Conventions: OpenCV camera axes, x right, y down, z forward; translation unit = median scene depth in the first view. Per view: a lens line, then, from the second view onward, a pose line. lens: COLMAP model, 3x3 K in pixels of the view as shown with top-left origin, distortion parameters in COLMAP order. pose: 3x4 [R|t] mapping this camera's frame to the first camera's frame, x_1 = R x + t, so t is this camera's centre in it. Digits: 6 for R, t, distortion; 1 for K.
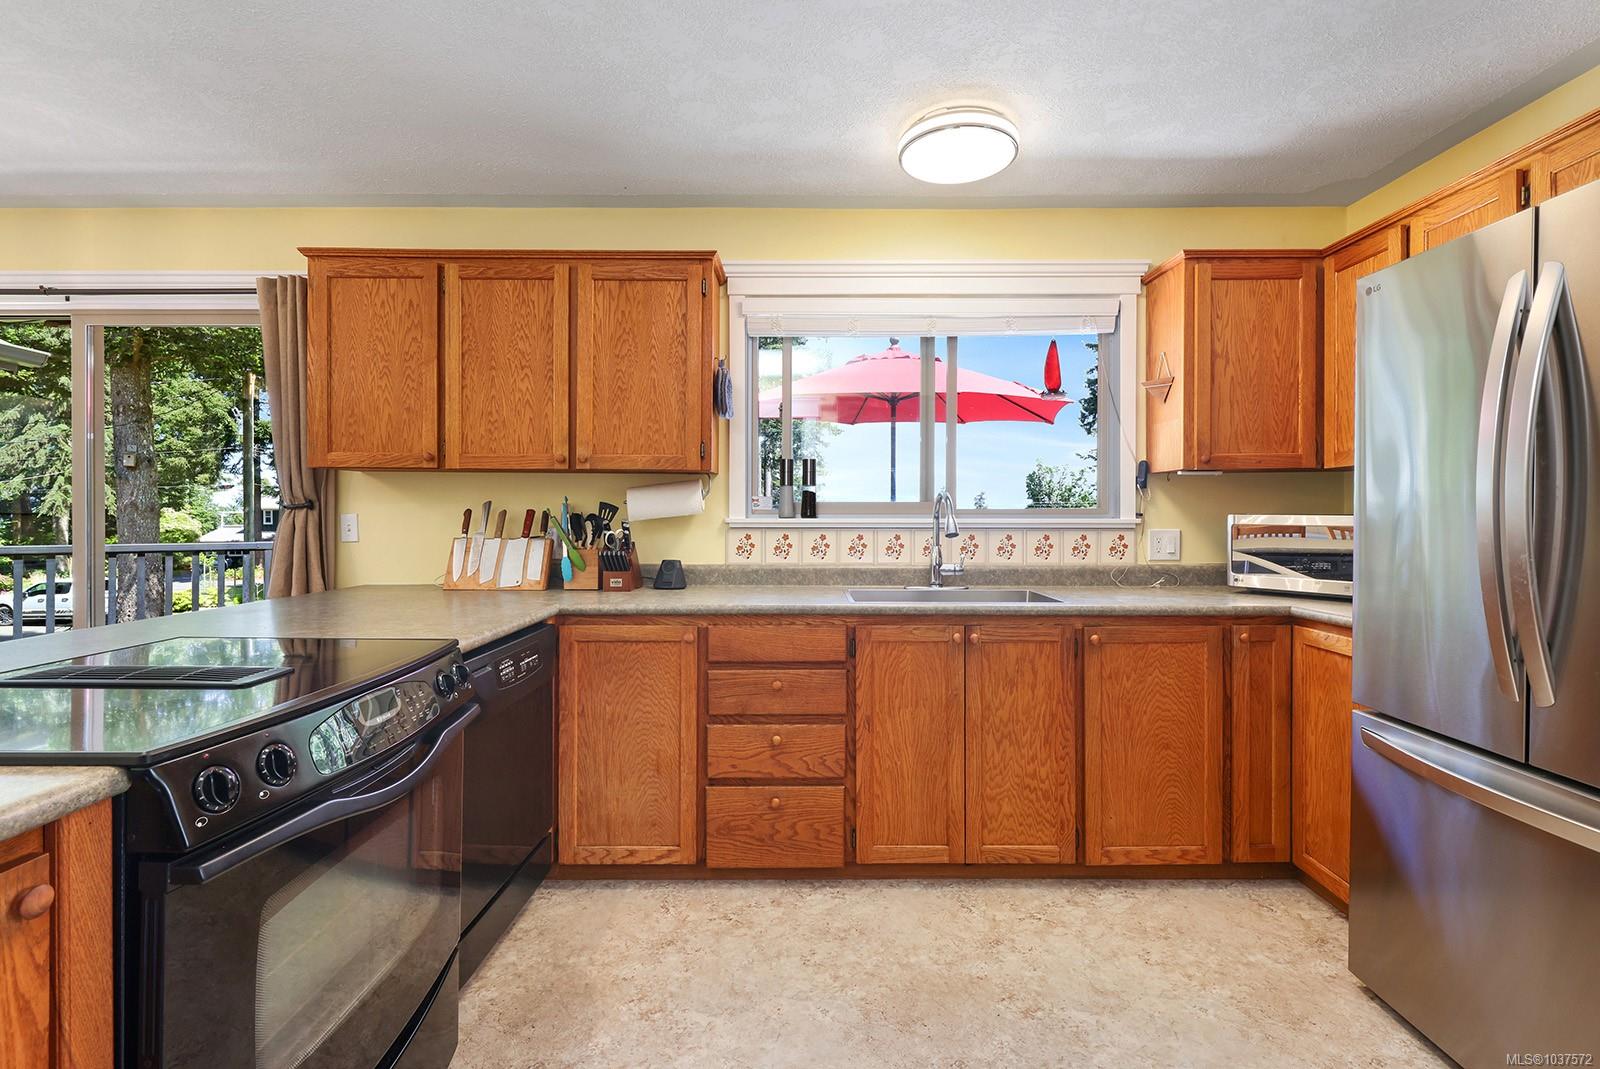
lens RADIAL K [[744.6, 0, 816.7], [0, 744.6, 522.1], [0, 0, 1]] dist [0.002536, -0.000527]
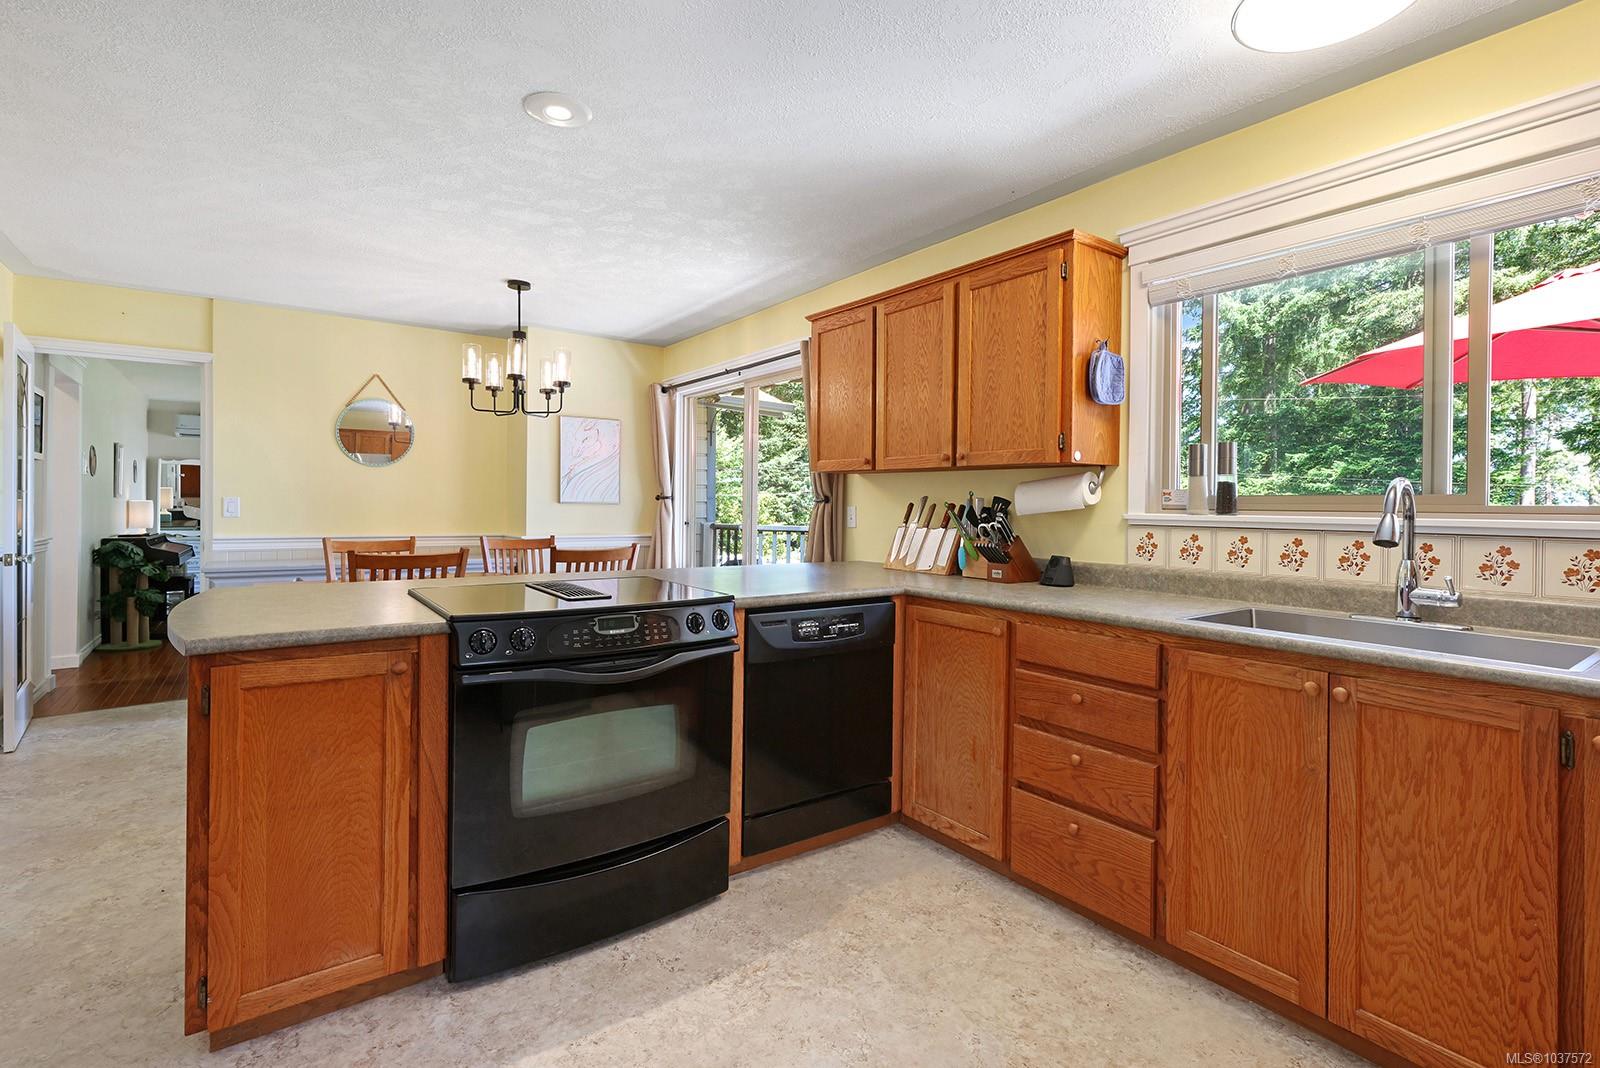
lens RADIAL K [[744.6, 0, 814.4], [0, 744.6, 507.9], [0, 0, 1]] dist [0.002536, -0.000527]
pose [[0.583317, 0.008468, -0.812201, 0.456035], [-0.019974, 0.999793, -0.003922, -0.001667], [0.811999, 0.018511, 0.583365, 0.196994]]
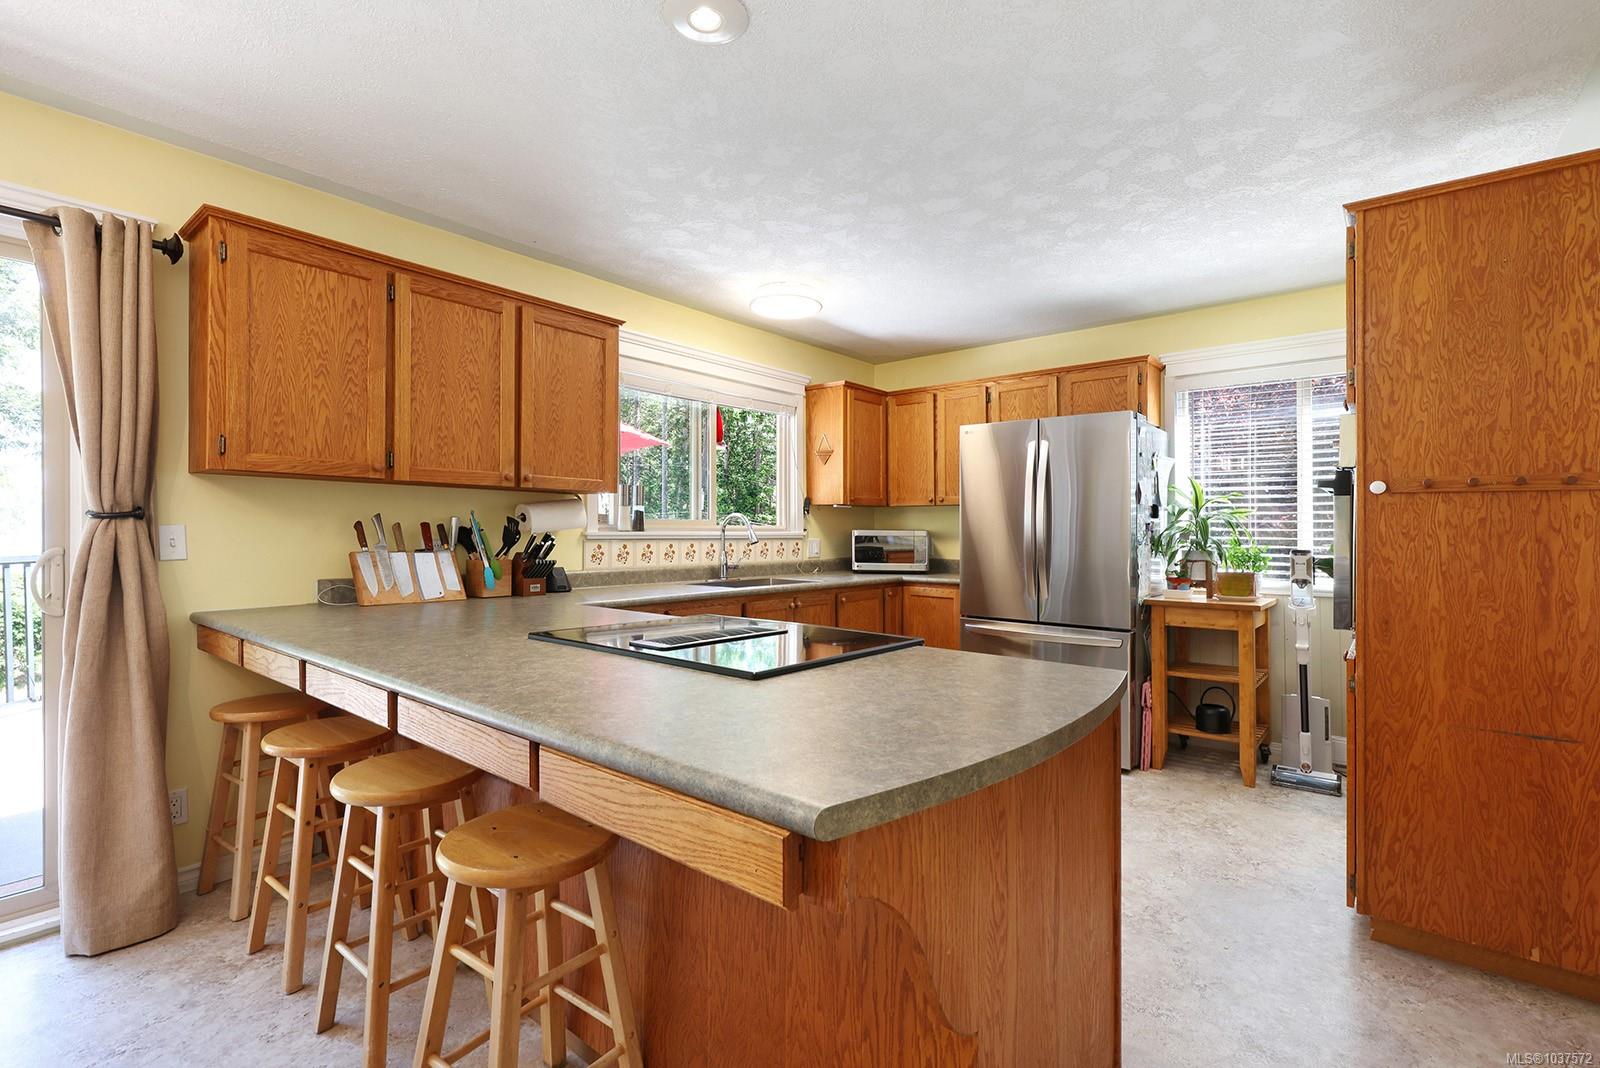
lens RADIAL K [[744.6, 0, 809.9], [0, 744.6, 525.1], [0, 0, 1]] dist [0.002536, -0.000527]
pose [[0.627005, 0.008730, 0.778966, -0.947565], [0.001381, 0.999923, -0.012318, -0.000023], [-0.779014, 0.008799, 0.626945, -0.041390]]
